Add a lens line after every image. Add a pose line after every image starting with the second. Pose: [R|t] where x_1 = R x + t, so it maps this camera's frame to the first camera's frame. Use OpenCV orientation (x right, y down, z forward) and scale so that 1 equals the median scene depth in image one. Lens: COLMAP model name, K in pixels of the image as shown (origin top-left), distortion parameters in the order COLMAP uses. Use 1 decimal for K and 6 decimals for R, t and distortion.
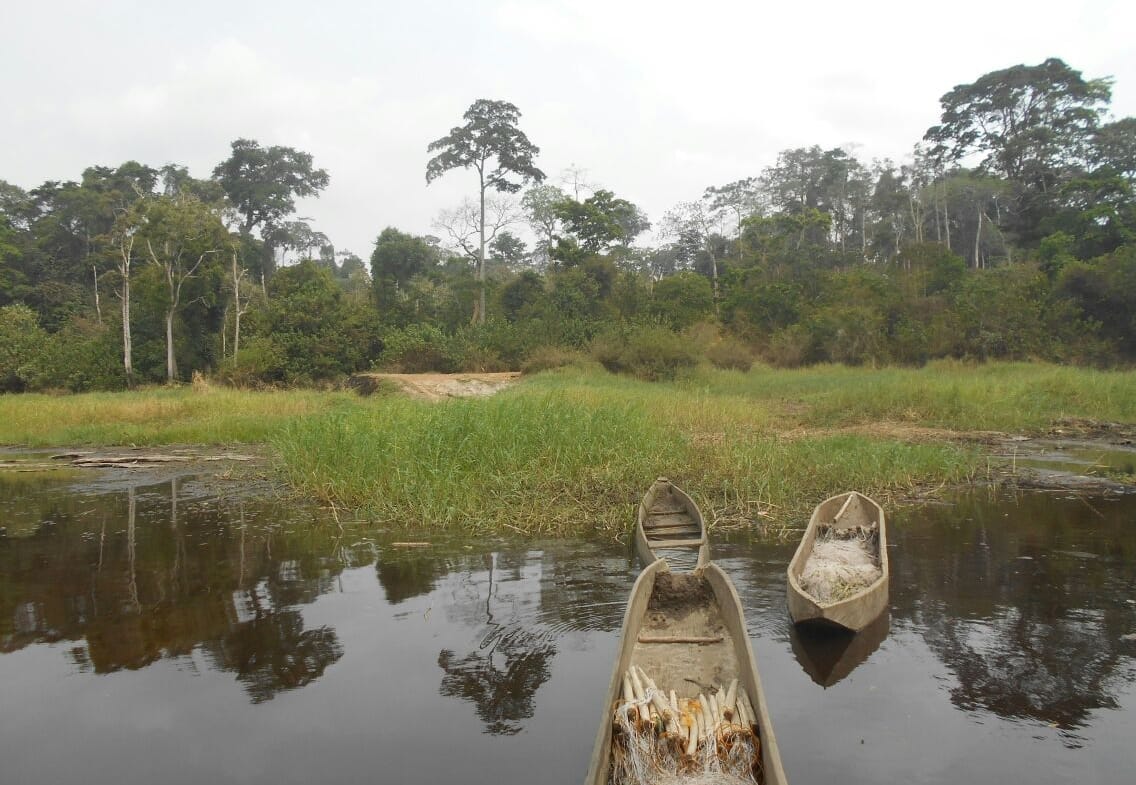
lens RADIAL K [[845.7, 0, 532.8], [0, 845.7, 394.2], [0, 0, 1]] dist [-0.059669, 0.078980]
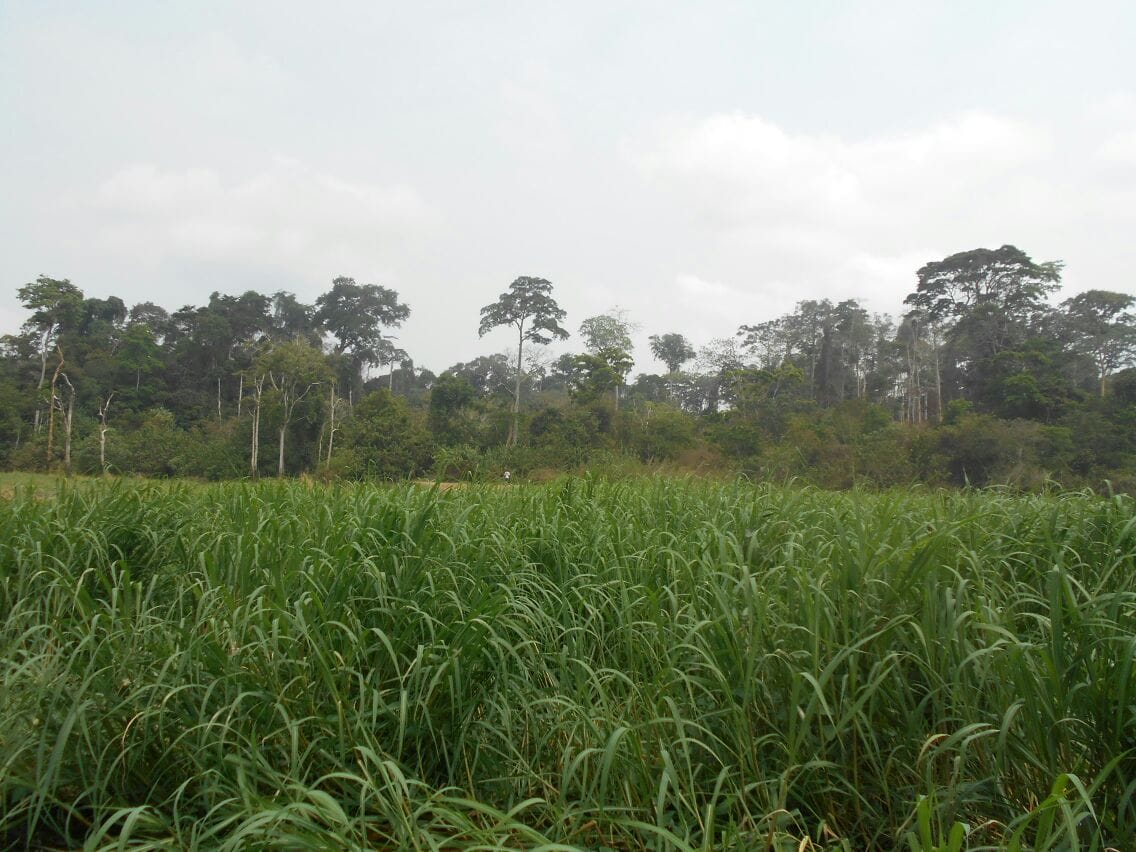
lens RADIAL K [[906.1, 0, 568.0], [0, 906.1, 426.0], [0, 0, 1]] dist [-0.056180, 0.092989]
pose [[0.996563, 0.050244, -0.065856, 0.081667], [-0.055331, 0.995430, -0.077832, -0.005563], [0.061644, 0.081208, 0.994789, -0.279289]]
